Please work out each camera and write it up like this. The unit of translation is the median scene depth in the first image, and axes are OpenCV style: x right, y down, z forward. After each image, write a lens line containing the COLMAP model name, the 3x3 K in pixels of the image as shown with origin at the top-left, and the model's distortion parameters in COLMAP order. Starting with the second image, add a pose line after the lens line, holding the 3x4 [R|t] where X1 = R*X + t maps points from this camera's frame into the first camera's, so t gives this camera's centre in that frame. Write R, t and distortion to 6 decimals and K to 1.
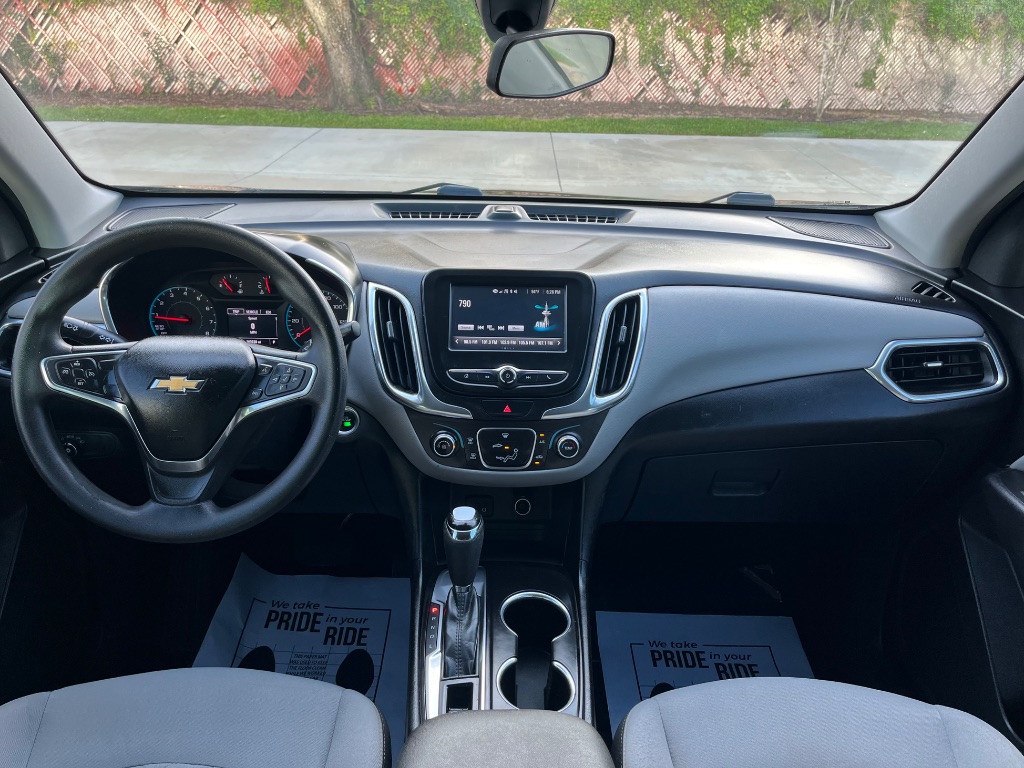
lens RADIAL K [[766.1, 0, 508.7], [0, 766.1, 384.7], [0, 0, 1]] dist [0.064527, -0.083732]
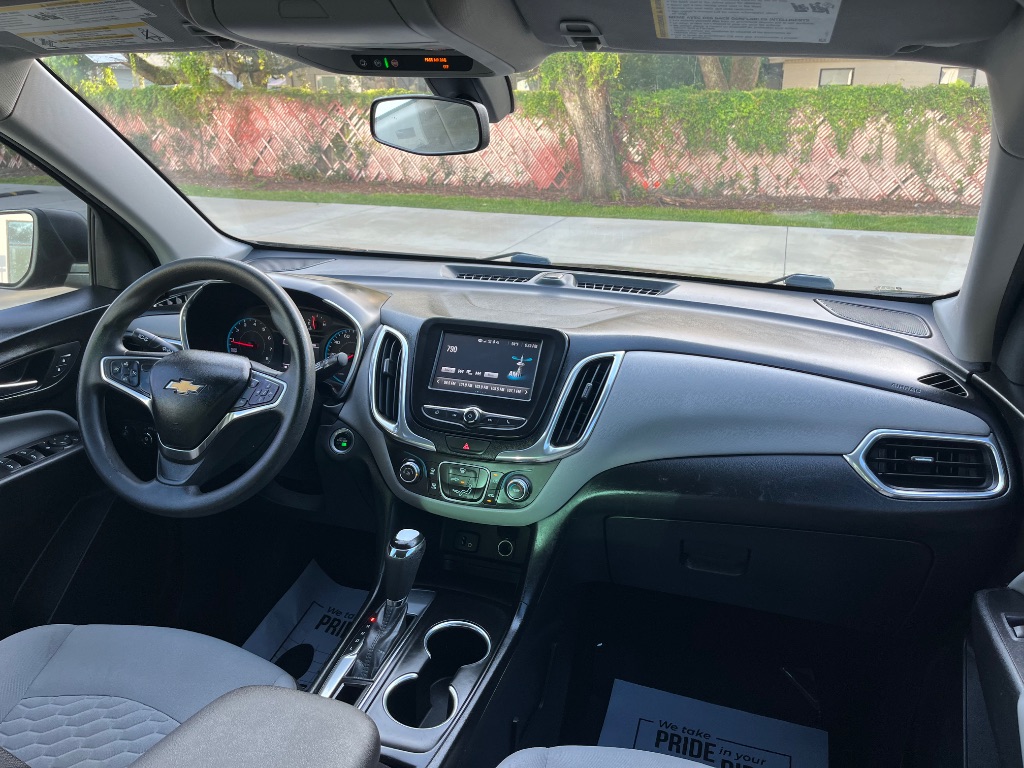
lens RADIAL K [[736.7, 0, 506.8], [0, 736.7, 383.9], [0, 0, 1]] dist [0.065709, -0.077348]
pose [[0.951554, 0.098643, -0.291228, 0.335265], [-0.127495, 0.988463, -0.081770, 0.021669], [0.279802, 0.114939, 0.953153, 0.006317]]
